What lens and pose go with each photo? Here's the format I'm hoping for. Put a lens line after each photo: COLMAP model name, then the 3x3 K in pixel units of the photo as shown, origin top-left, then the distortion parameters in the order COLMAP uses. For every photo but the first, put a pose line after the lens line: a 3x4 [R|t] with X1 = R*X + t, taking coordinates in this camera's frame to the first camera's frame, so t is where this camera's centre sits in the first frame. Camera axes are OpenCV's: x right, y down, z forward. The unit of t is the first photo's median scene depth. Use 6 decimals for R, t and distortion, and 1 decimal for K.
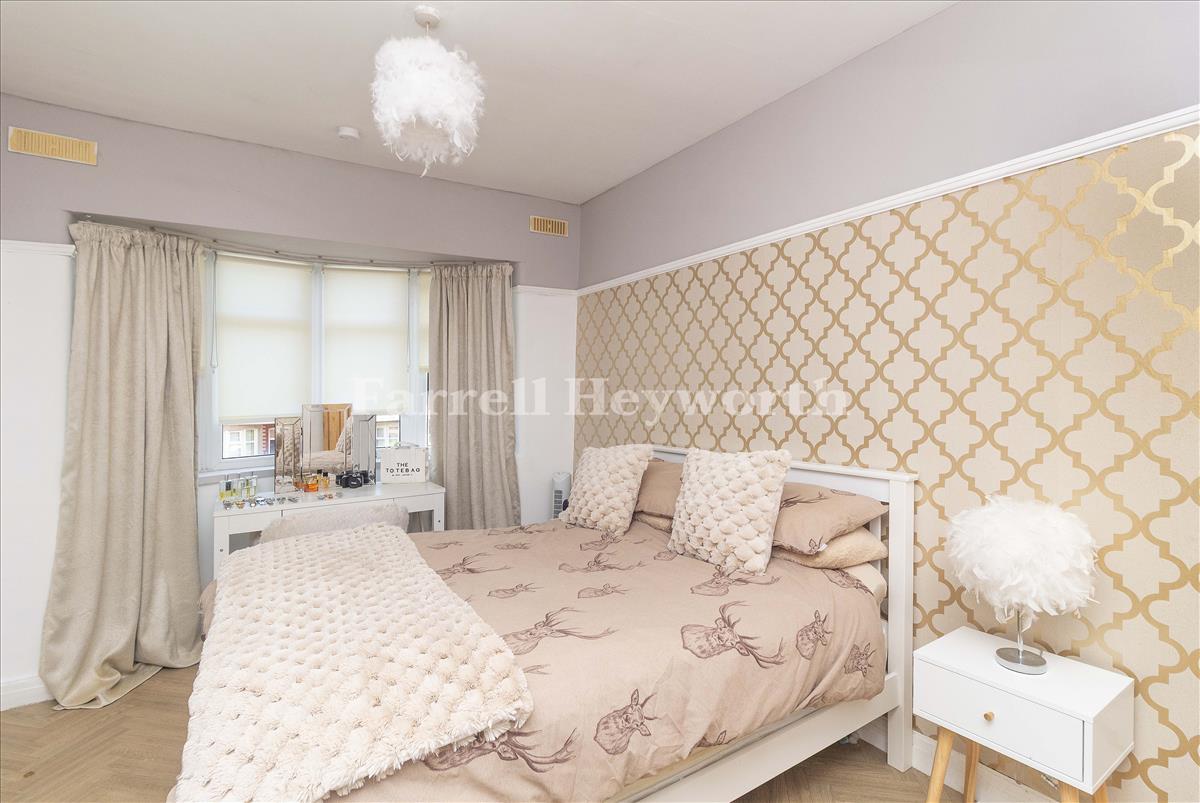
lens RADIAL K [[562.8, 0, 601.1], [0, 562.8, 396.7], [0, 0, 1]] dist [0.004672, 0.000670]
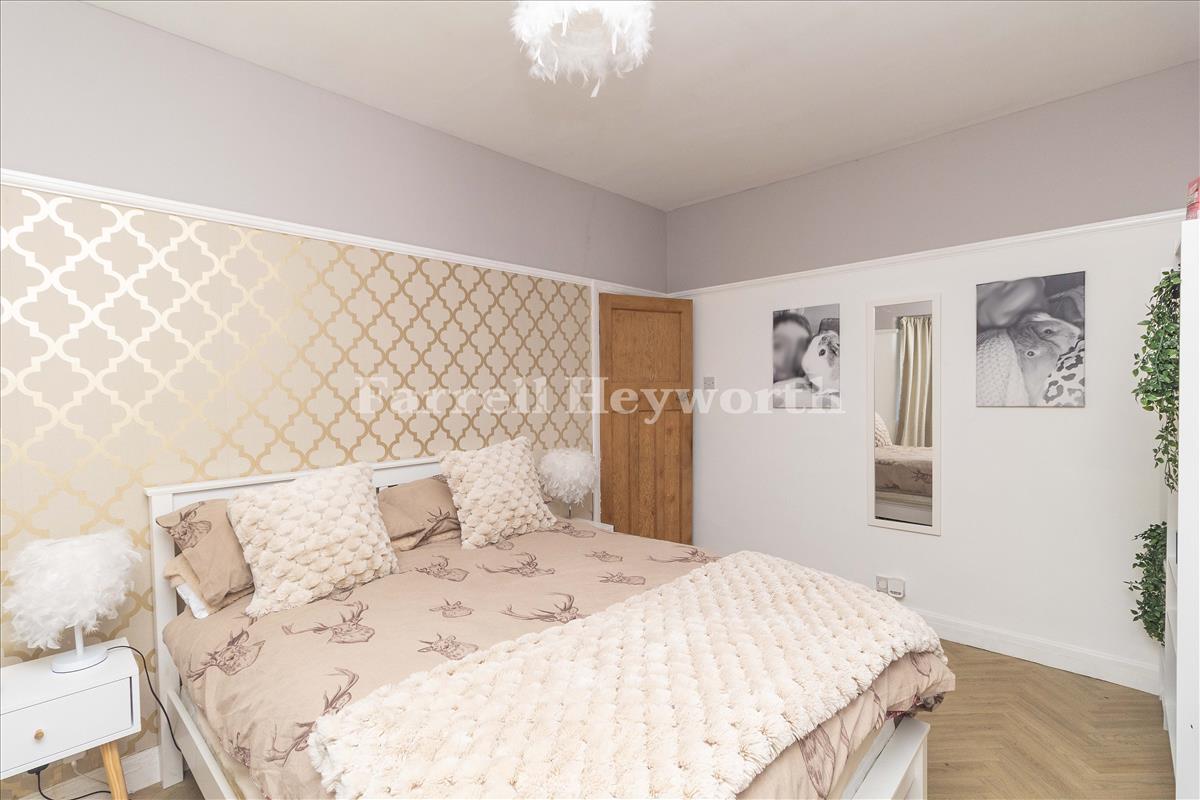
lens RADIAL K [[562.8, 0, 601.1], [0, 562.8, 395.2], [0, 0, 1]] dist [0.004672, 0.000670]
pose [[-0.224297, -0.007818, 0.974490, -0.979162], [0.015444, 0.999814, 0.011576, -0.023177], [-0.974398, 0.017647, -0.224134, 1.032400]]
